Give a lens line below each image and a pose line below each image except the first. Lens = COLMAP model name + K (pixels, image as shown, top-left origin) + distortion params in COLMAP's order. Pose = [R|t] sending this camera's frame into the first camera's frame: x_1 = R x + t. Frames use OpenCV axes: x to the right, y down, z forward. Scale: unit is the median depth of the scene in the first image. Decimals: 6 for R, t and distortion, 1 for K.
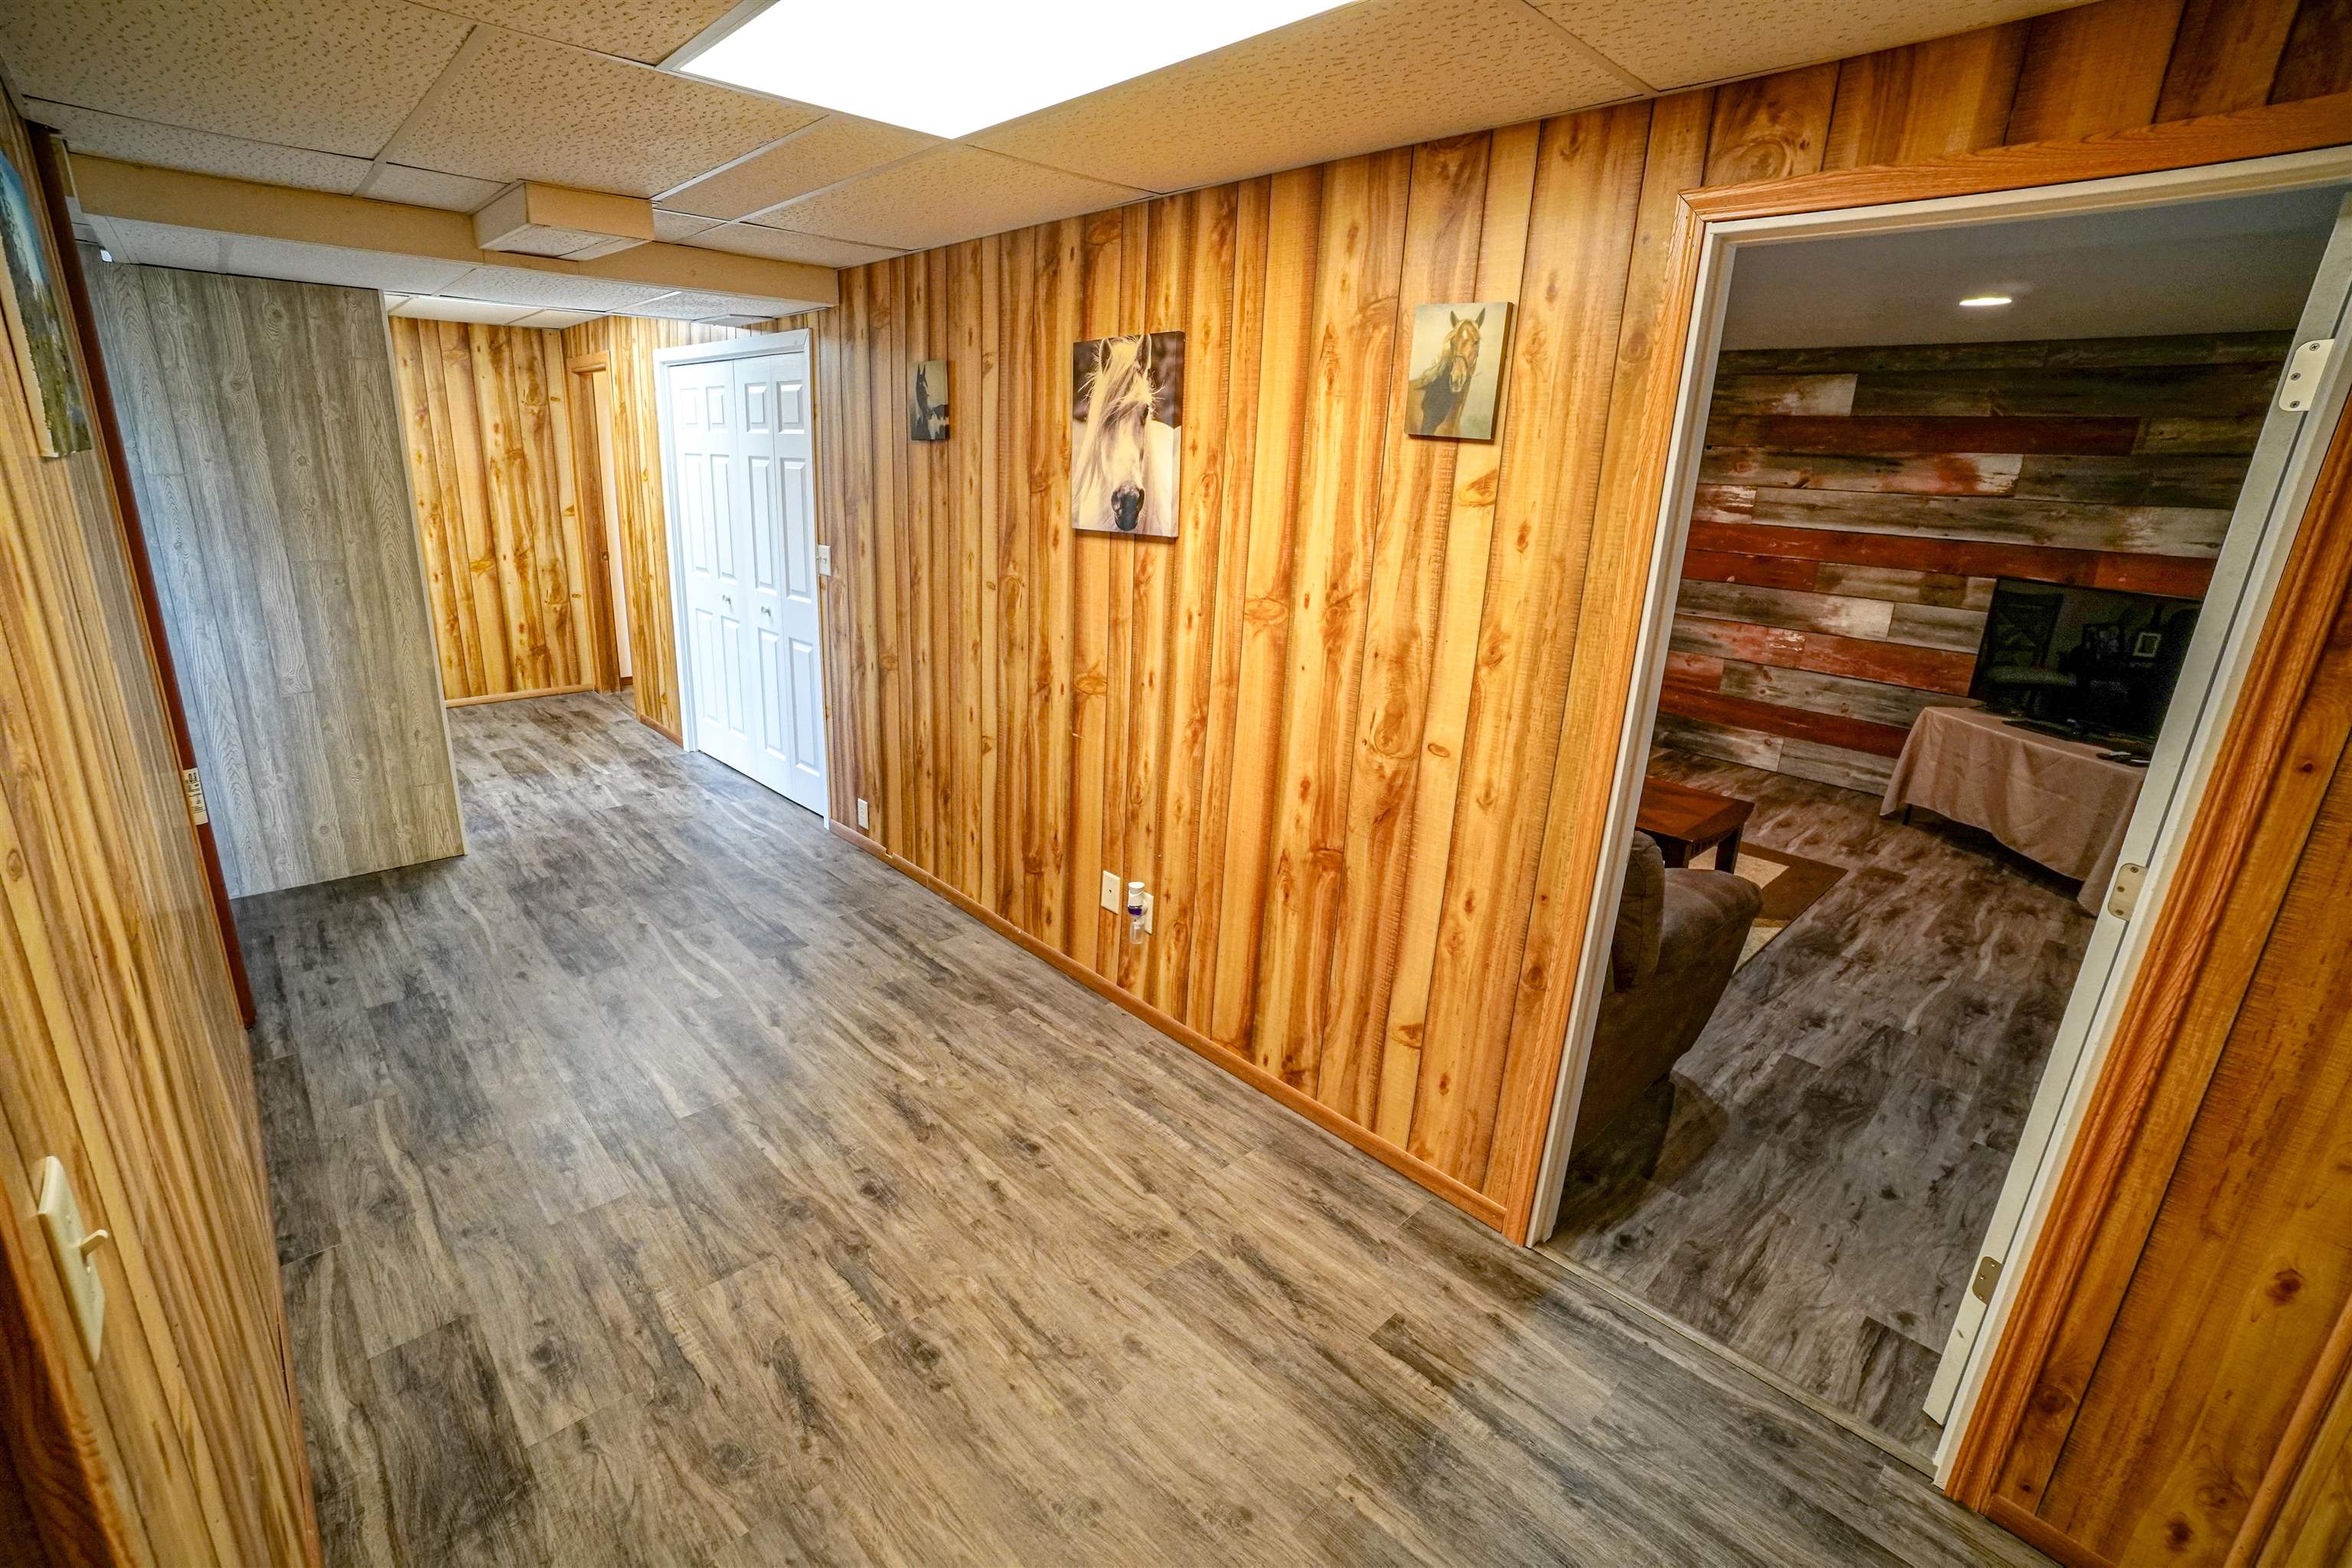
lens RADIAL K [[1034.6, 0, 1143.0], [0, 1034.6, 764.3], [0, 0, 1]] dist [-0.065459, 0.023961]
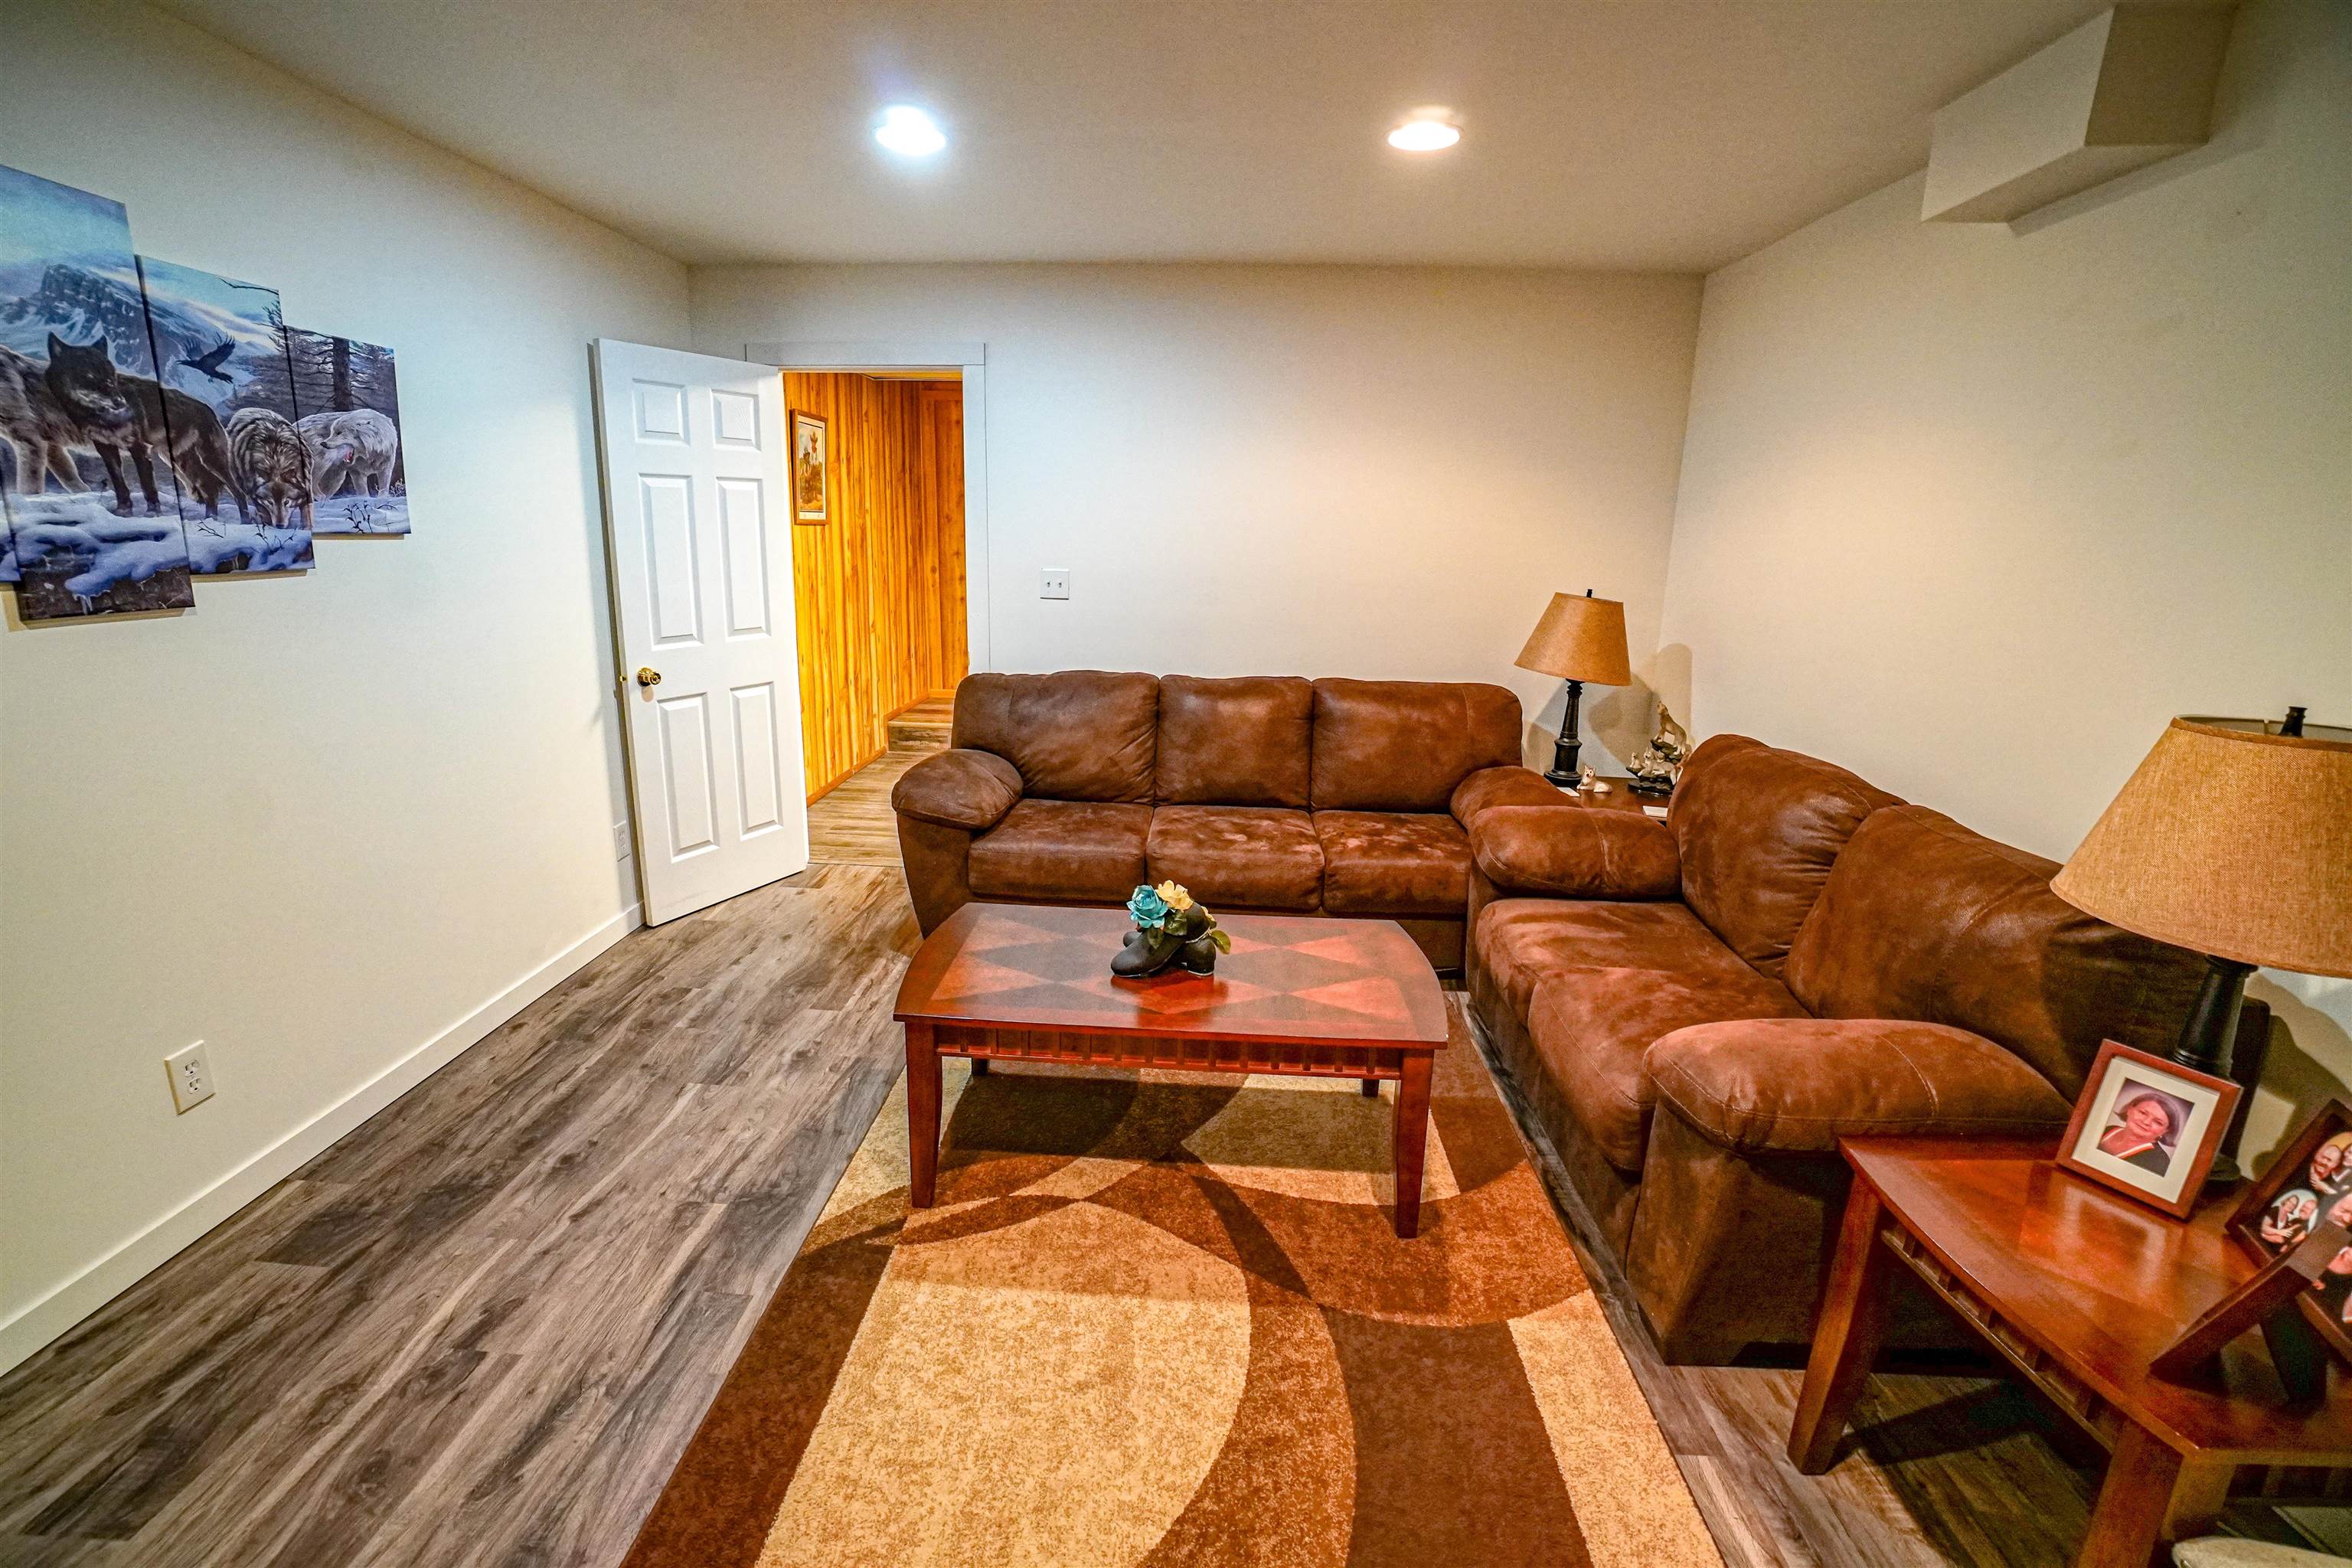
lens RADIAL K [[1034.6, 0, 1143.0], [0, 1034.6, 764.3], [0, 0, 1]] dist [-0.065459, 0.023961]
pose [[-0.724381, 0.102364, -0.681758, 0.669759], [-0.245149, 0.886031, 0.393511, -0.252366], [0.644340, 0.452185, -0.616730, 1.052365]]
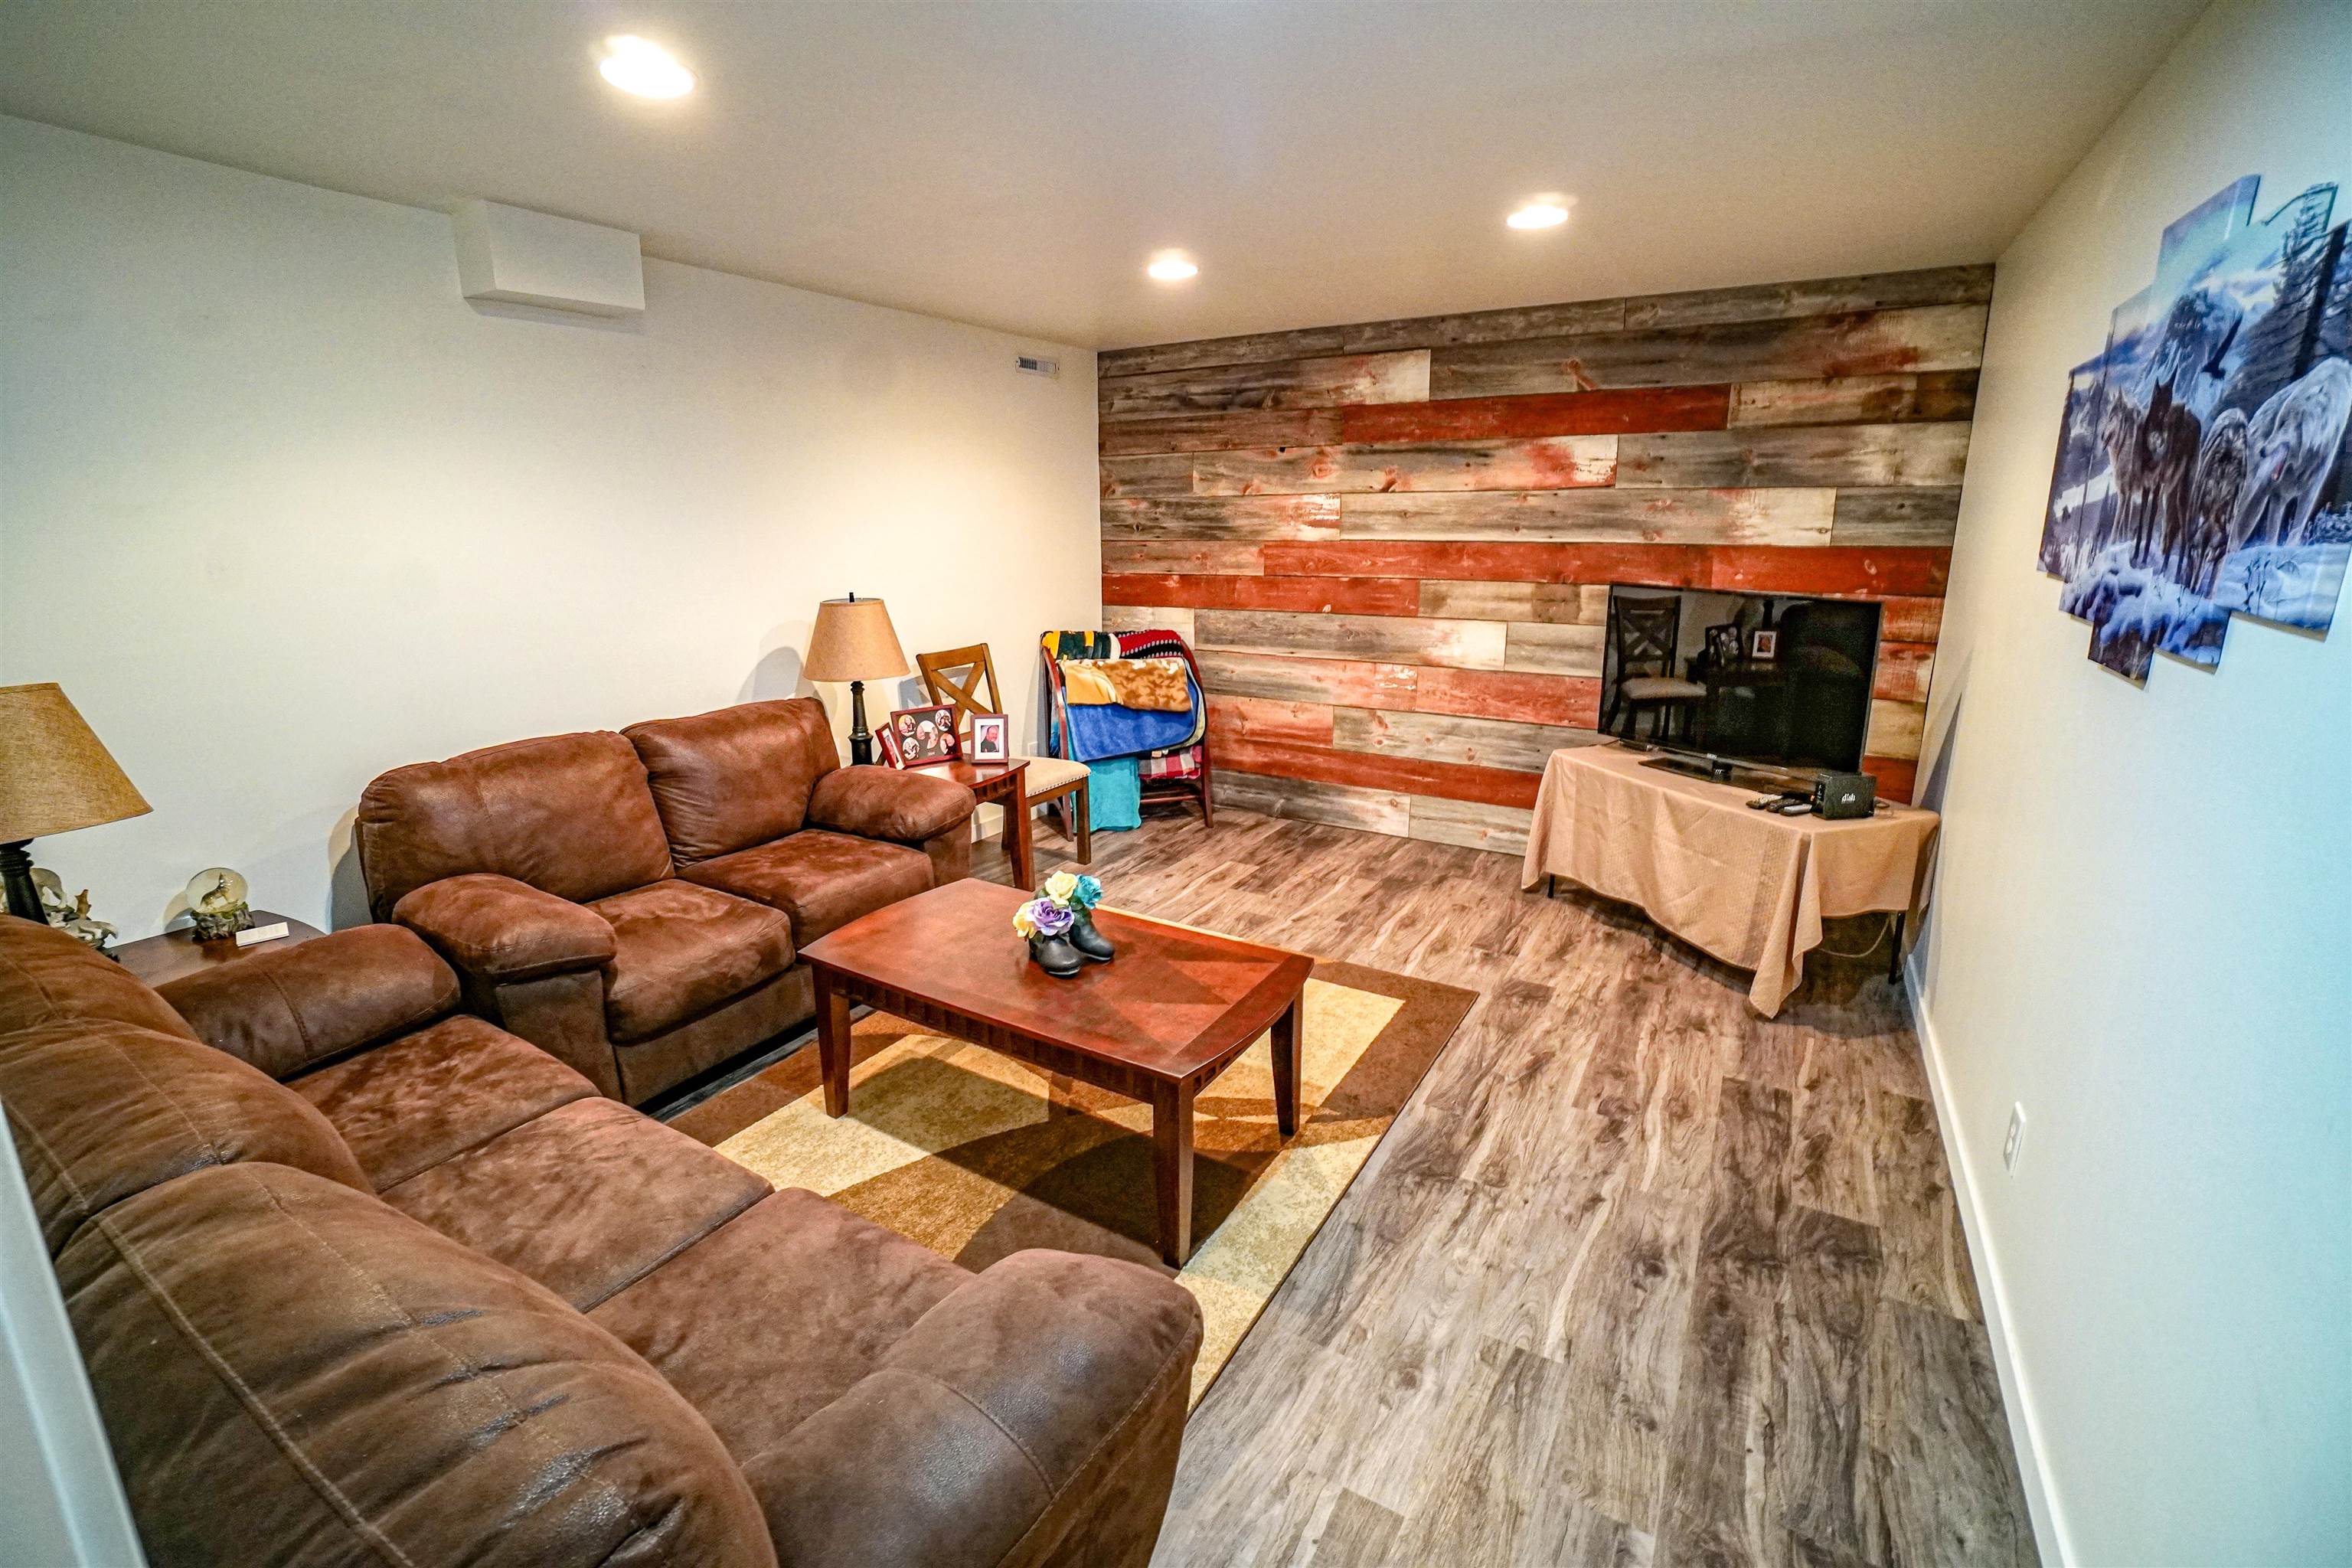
lens RADIAL K [[1034.6, 0, 1143.0], [0, 1034.6, 764.3], [0, 0, 1]] dist [-0.065459, 0.023961]
pose [[0.964150, -0.105593, 0.243444, 0.271281], [0.117499, 0.992460, -0.034875, -0.057309], [-0.237926, 0.062229, 0.969288, 0.293560]]
